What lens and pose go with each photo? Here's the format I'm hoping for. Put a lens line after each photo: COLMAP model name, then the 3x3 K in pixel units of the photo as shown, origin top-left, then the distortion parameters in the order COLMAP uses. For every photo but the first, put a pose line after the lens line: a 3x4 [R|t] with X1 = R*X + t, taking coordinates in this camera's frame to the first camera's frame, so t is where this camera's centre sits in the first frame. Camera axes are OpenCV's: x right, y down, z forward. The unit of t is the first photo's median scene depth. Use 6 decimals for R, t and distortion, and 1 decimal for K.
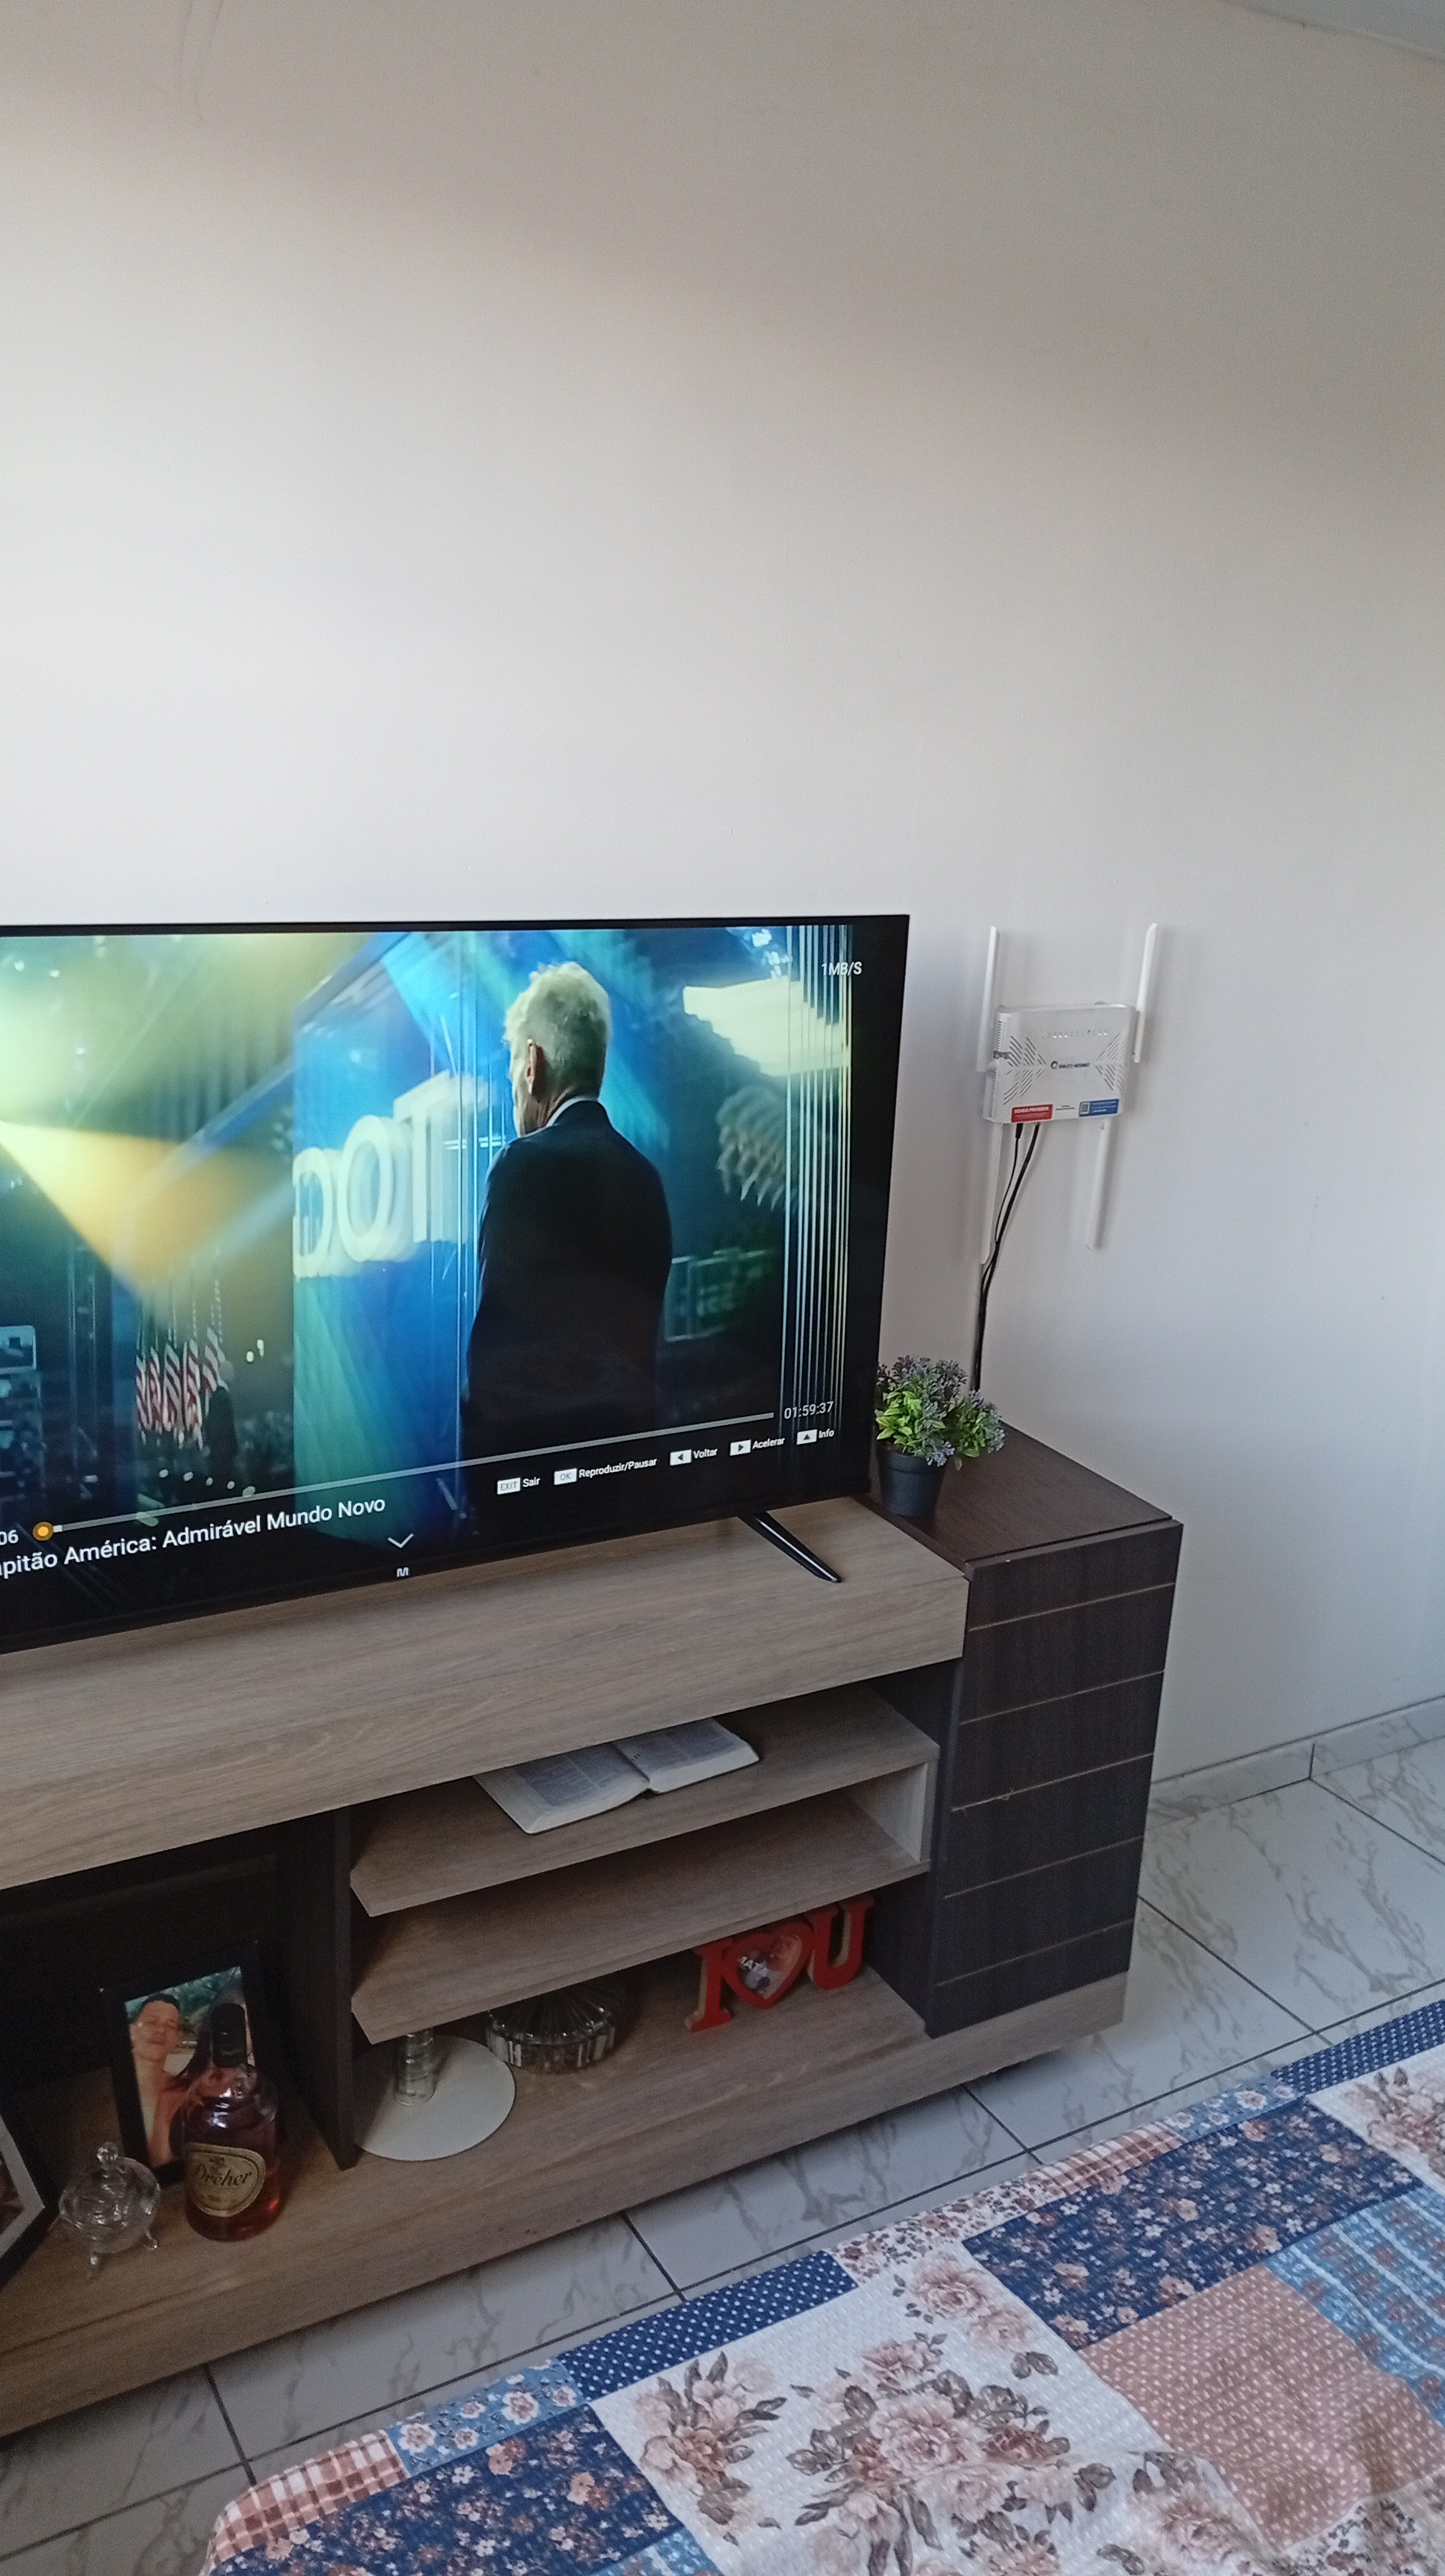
lens RADIAL K [[1994.8, 0, 726.2], [0, 1994.8, 1424.0], [0, 0, 1]] dist [-0.001711, -0.004265]
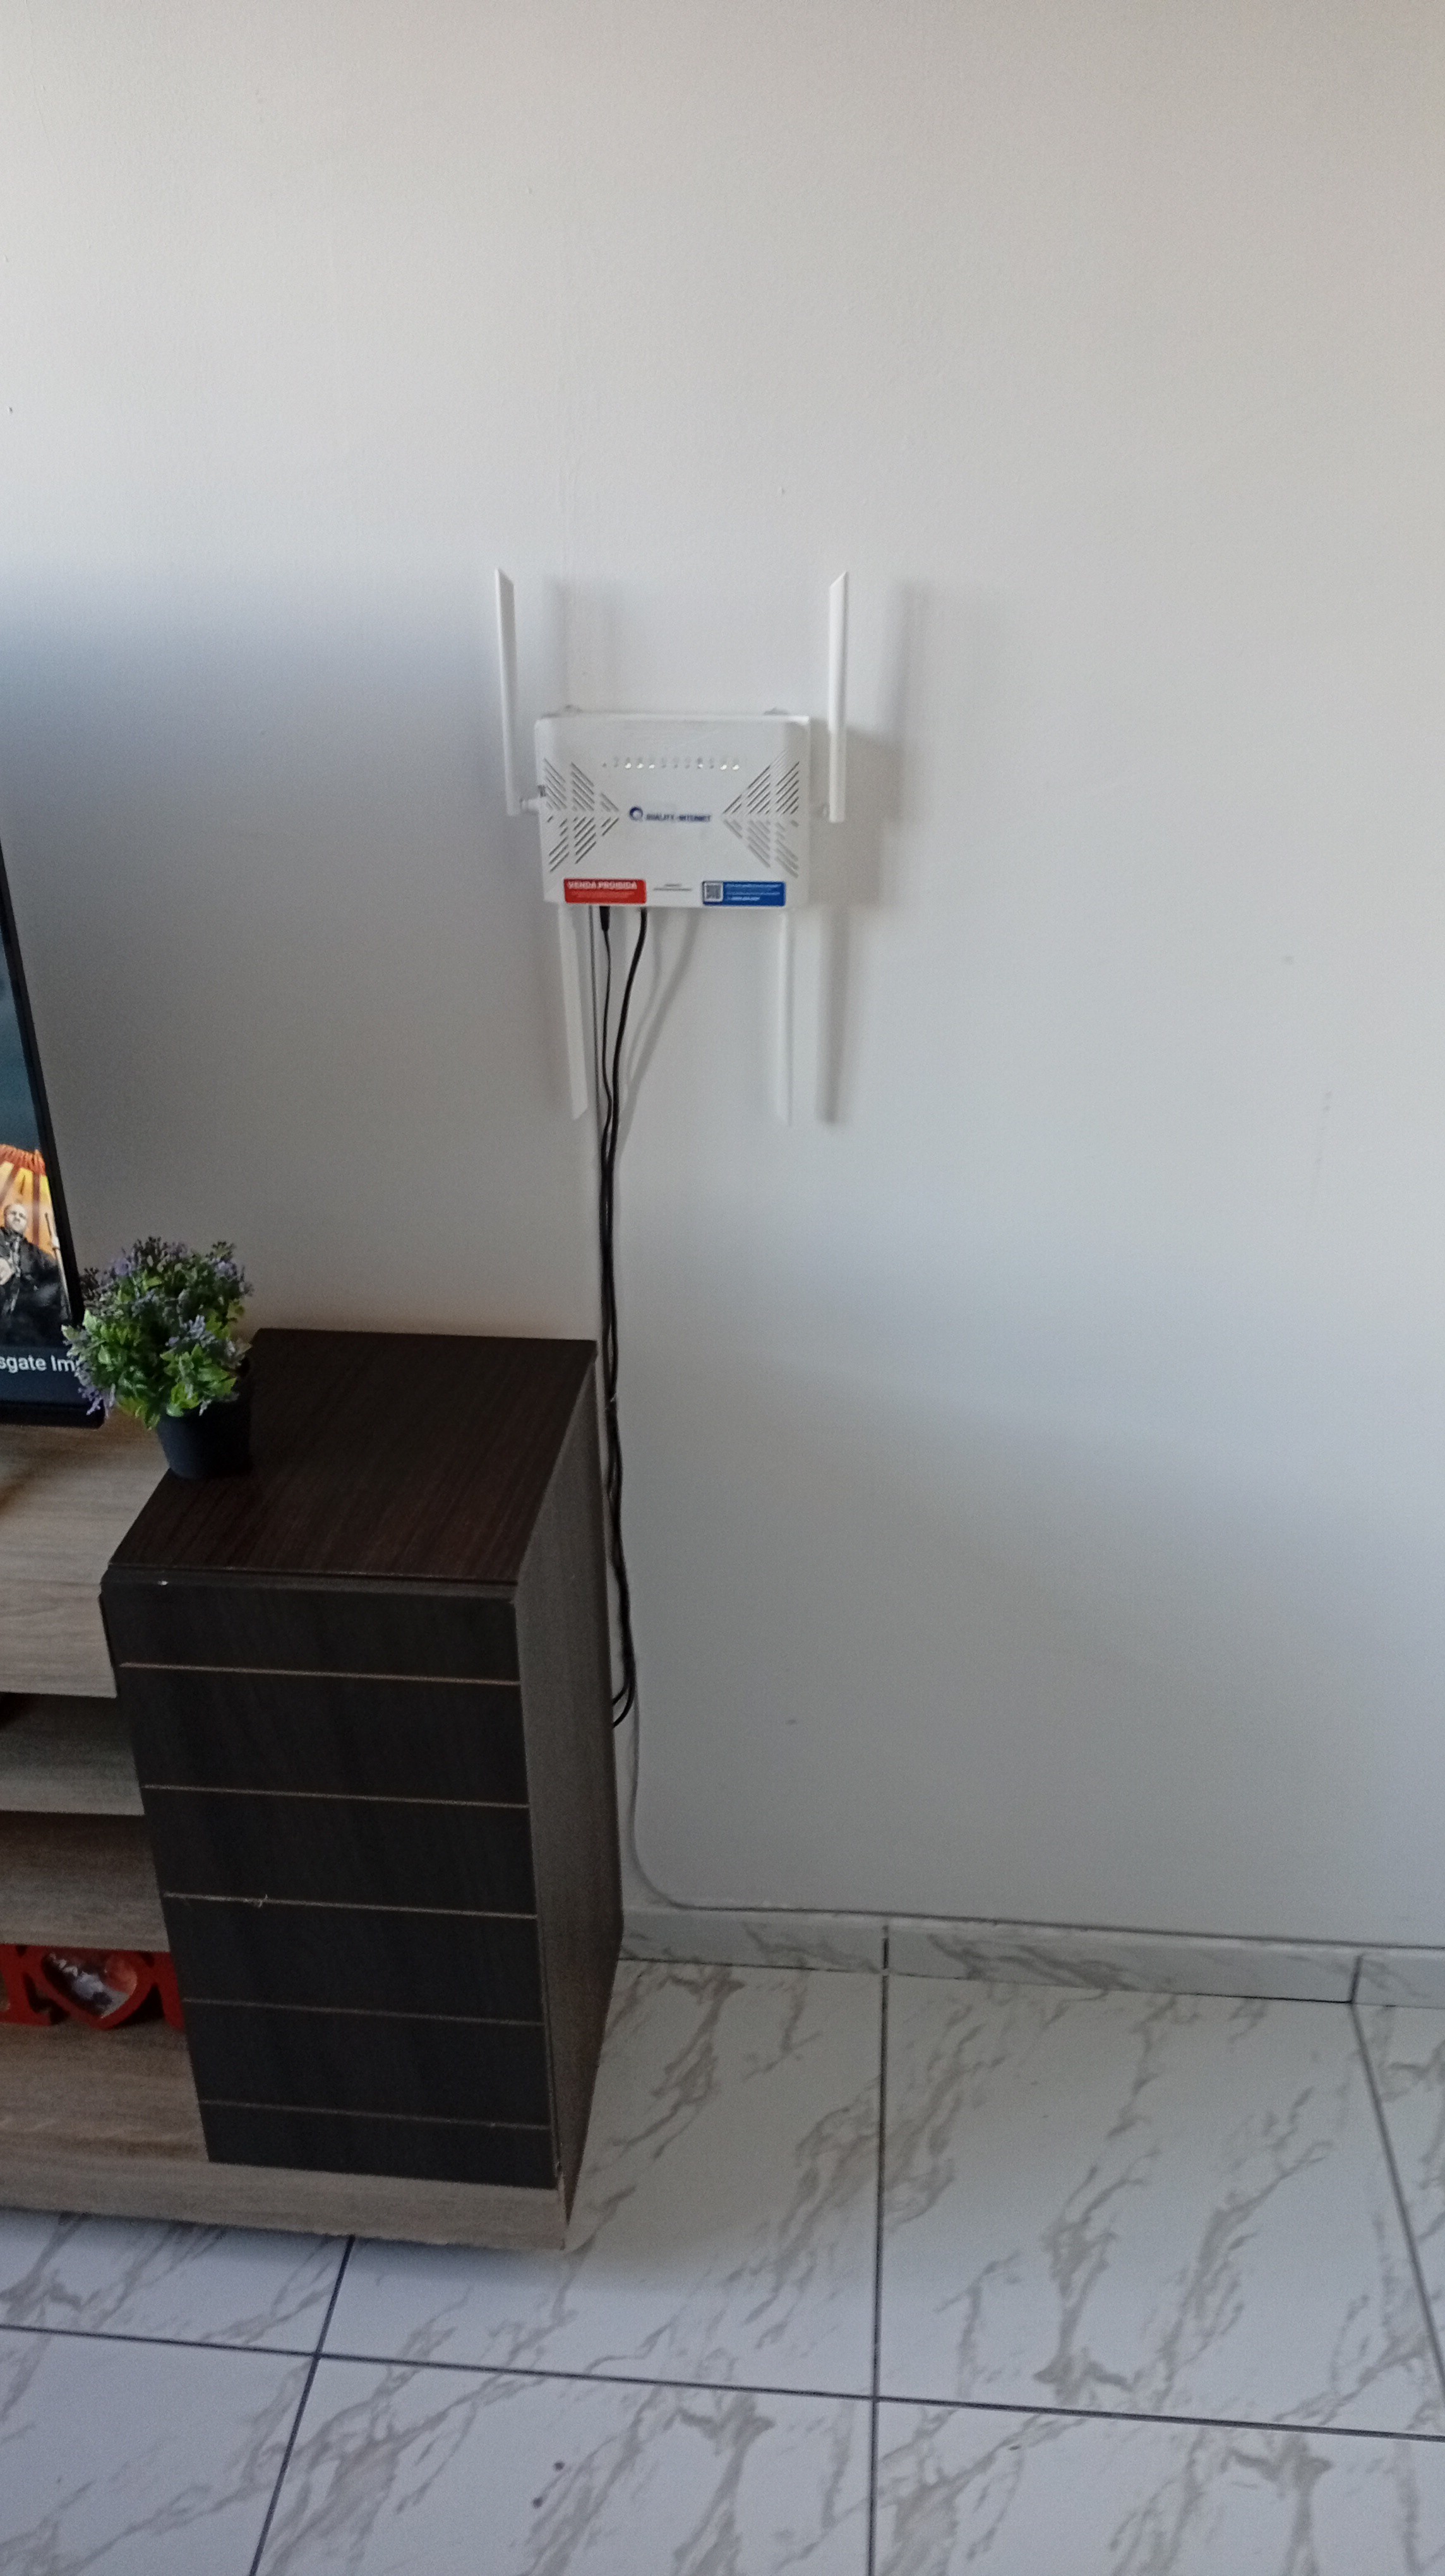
lens RADIAL K [[1994.8, 0, 726.2], [0, 1994.8, 1424.0], [0, 0, 1]] dist [-0.001711, -0.004265]
pose [[0.810725, 0.248802, -0.529927, 0.546425], [-0.160134, 0.964921, 0.208048, -0.129832], [0.563101, -0.083810, 0.822127, 0.494904]]
